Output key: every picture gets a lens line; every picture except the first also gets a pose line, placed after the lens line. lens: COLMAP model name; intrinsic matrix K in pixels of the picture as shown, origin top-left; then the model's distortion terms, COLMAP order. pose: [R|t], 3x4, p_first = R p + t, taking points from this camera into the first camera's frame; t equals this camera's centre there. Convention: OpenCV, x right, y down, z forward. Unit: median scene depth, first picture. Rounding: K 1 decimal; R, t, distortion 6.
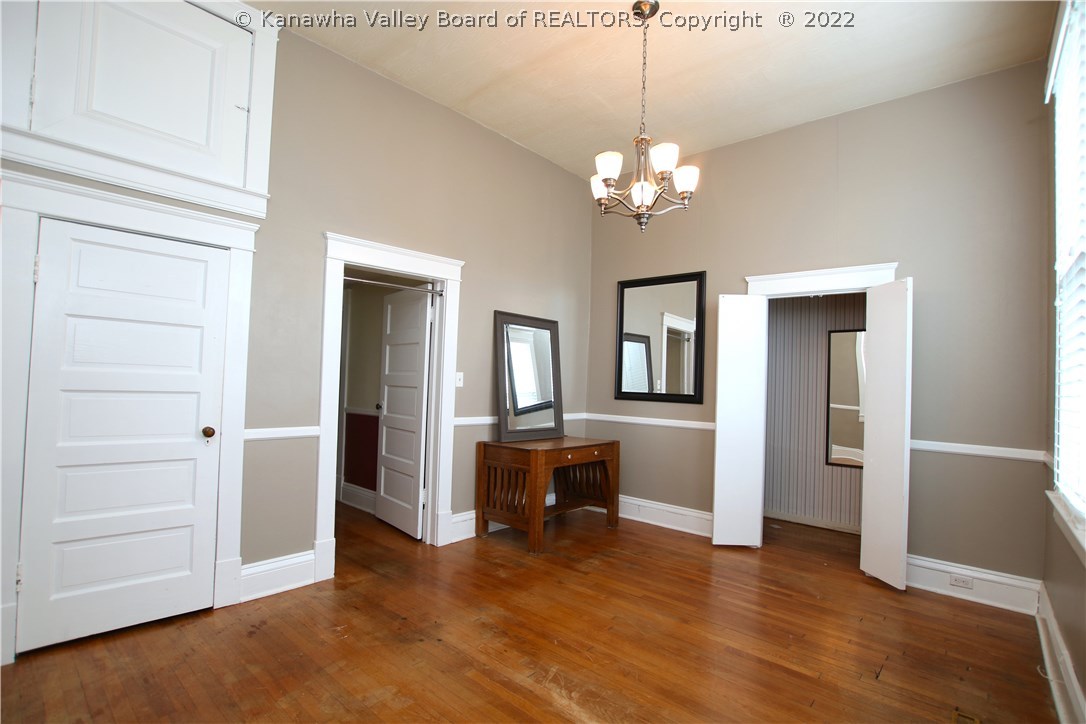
lens RADIAL K [[502.9, 0, 542.9], [0, 502.9, 367.4], [0, 0, 1]] dist [-0.024924, 0.000174]
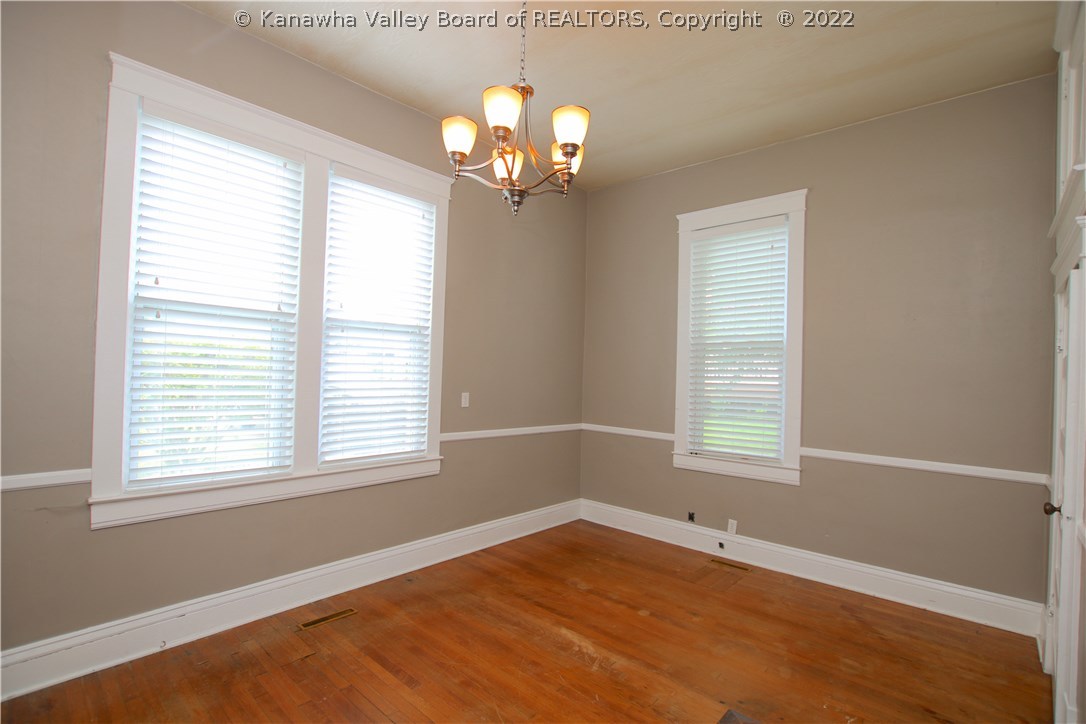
lens RADIAL K [[502.9, 0, 542.9], [0, 502.9, 367.4], [0, 0, 1]] dist [-0.024924, 0.000174]
pose [[-0.998541, -0.053807, 0.004553, 0.173277], [-0.053953, 0.997627, -0.042774, -0.019800], [-0.002240, -0.042957, -0.999074, 2.182133]]
